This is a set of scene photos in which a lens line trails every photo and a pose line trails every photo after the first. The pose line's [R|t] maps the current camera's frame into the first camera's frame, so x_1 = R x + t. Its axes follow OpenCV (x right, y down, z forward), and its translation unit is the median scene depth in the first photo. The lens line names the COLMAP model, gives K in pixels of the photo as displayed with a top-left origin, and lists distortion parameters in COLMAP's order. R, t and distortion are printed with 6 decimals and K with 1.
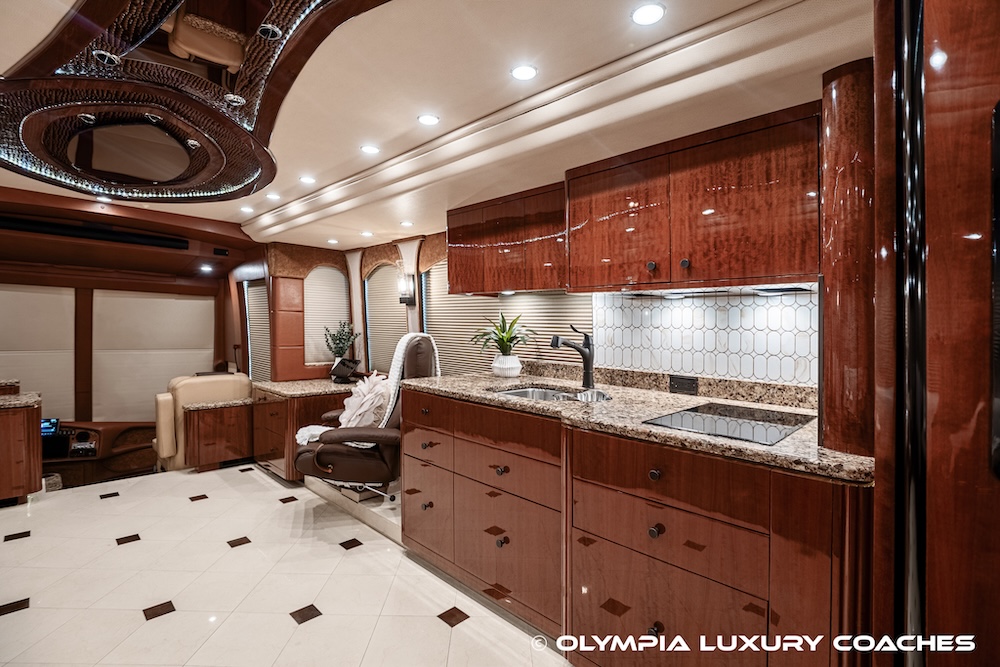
lens RADIAL K [[459.5, 0, 470.2], [0, 459.5, 324.4], [0, 0, 1]] dist [-0.000195, -0.000182]
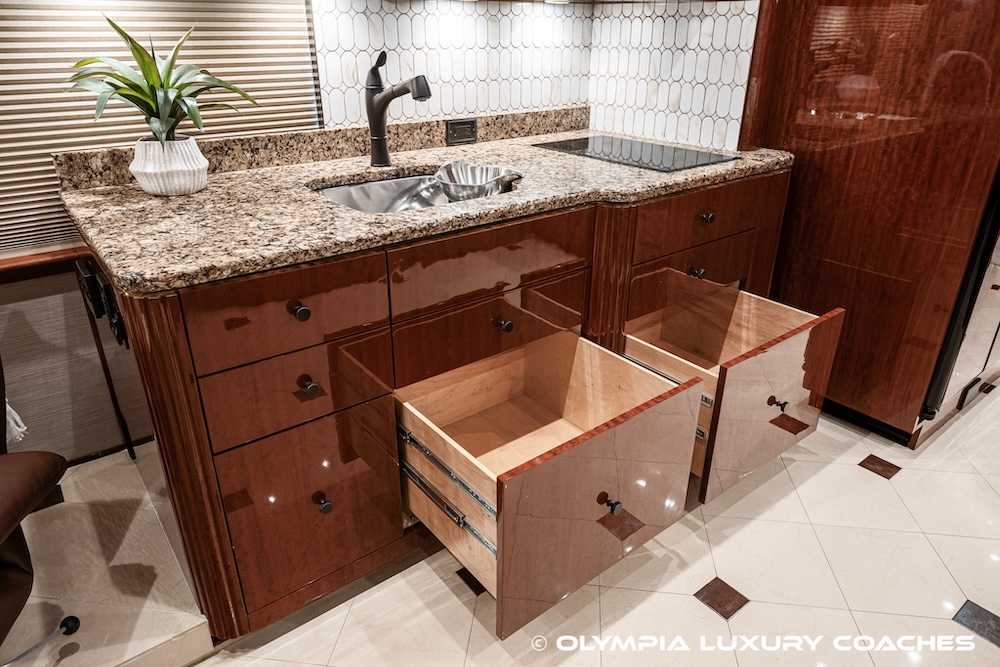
lens RADIAL K [[664.4, 0, 500.0], [0, 664.4, 333.5], [0, 0, 1]] dist [-0.000529, -0.003398]
pose [[0.090438, -0.435583, 0.895594, -0.602037], [-0.000567, 0.899256, 0.437422, -0.042170], [-0.995902, -0.040067, 0.081080, 0.802845]]
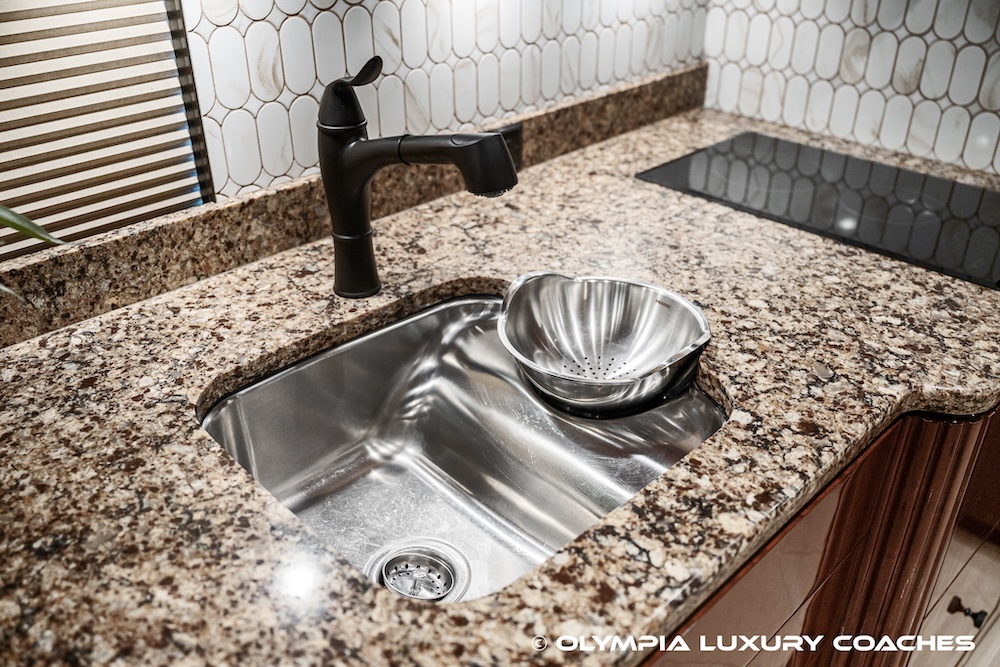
lens RADIAL K [[884.7, 0, 500.0], [0, 884.7, 333.5], [0, 0, 1]] dist [-0.000787, -0.003258]
pose [[-0.024822, -0.517611, 0.855256, -0.186033], [0.000927, 0.855507, 0.517790, -0.100437], [-0.999691, 0.013645, -0.020756, 0.968420]]
